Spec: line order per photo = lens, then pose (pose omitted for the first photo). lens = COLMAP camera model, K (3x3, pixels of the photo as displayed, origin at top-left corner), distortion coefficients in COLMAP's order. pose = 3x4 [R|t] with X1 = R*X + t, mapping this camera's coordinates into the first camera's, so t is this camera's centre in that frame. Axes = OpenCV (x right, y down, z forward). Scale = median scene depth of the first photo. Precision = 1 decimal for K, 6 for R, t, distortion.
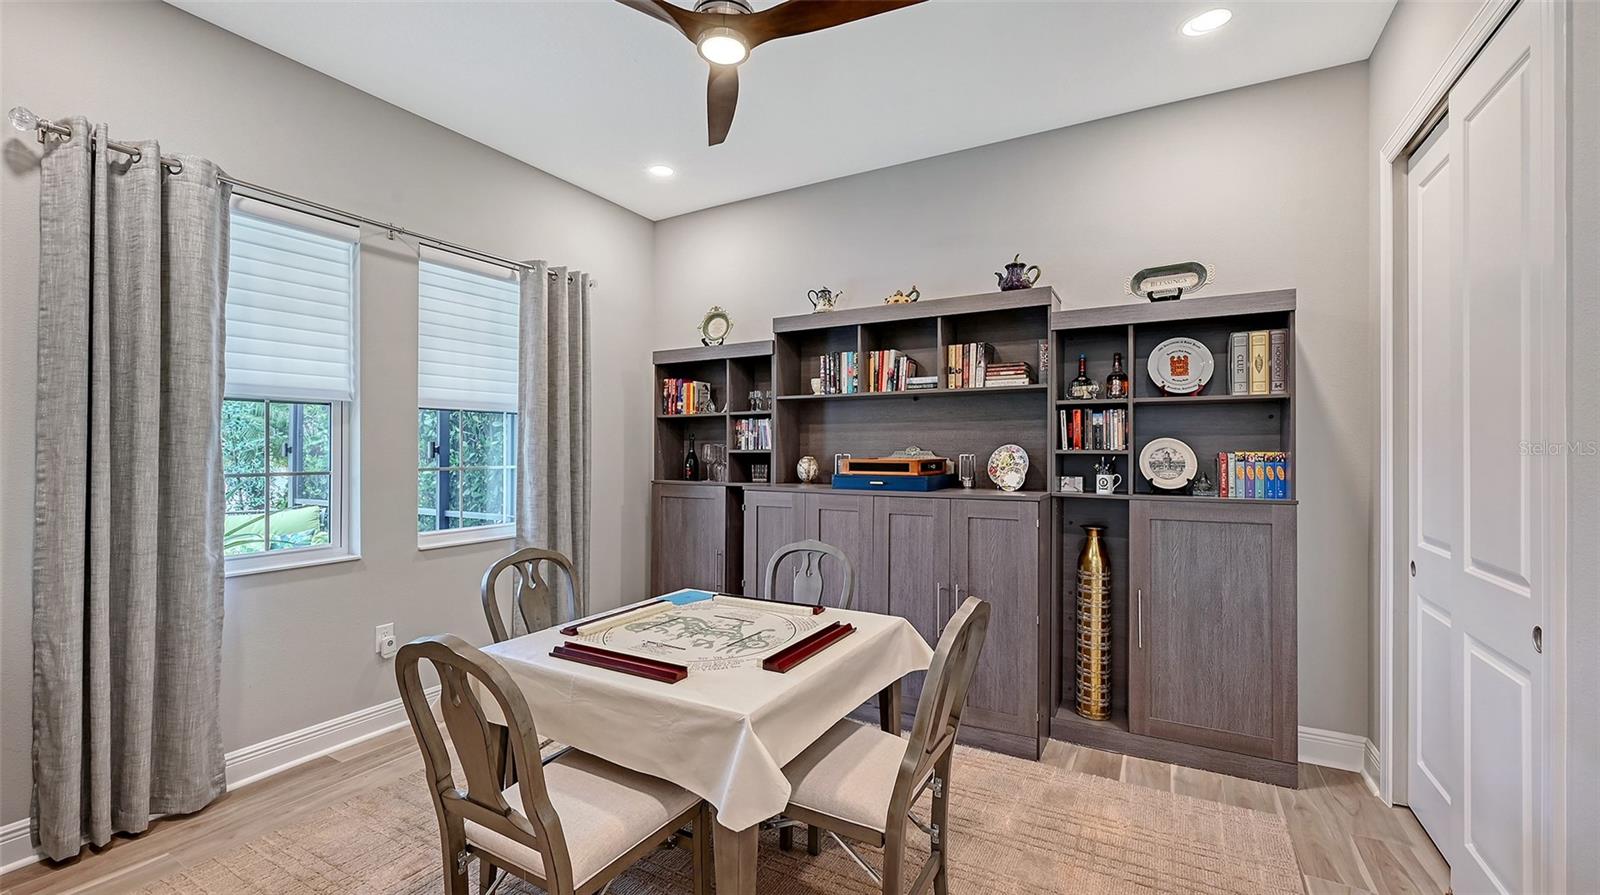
lens RADIAL K [[642.3, 0, 803.5], [0, 642.3, 443.2], [0, 0, 1]] dist [0.002496, 0.000042]
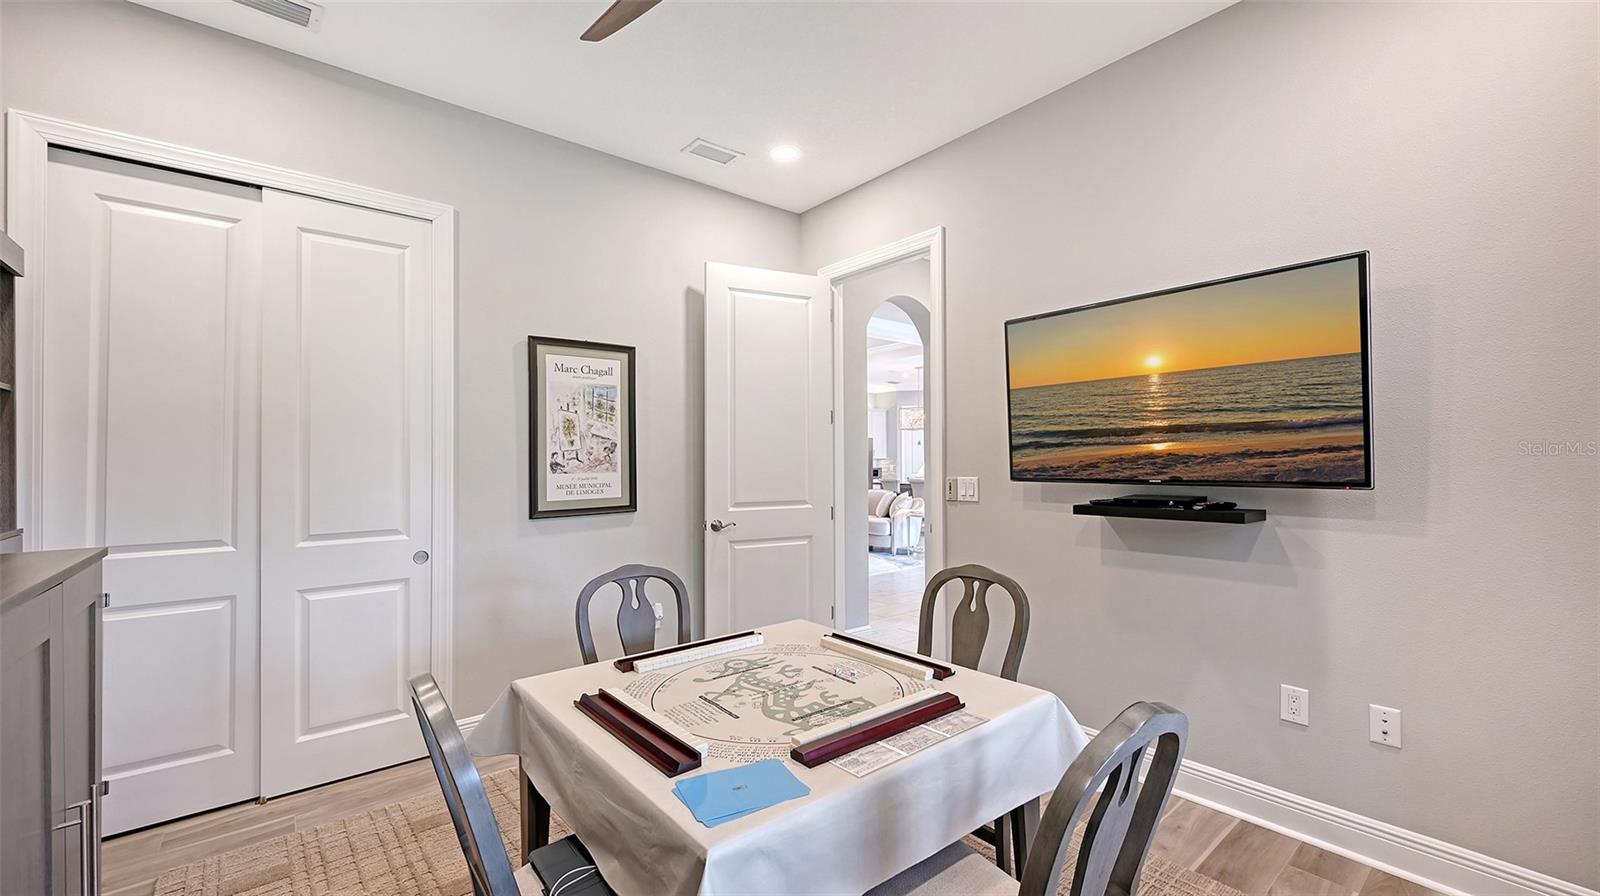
lens RADIAL K [[642.3, 0, 811.1], [0, 642.3, 454.8], [0, 0, 1]] dist [0.002496, 0.000042]
pose [[-0.935285, 0.013286, 0.353647, -0.478294], [0.009452, 0.999876, -0.012566, 0.024334], [-0.353770, -0.008410, -0.935295, 1.741012]]
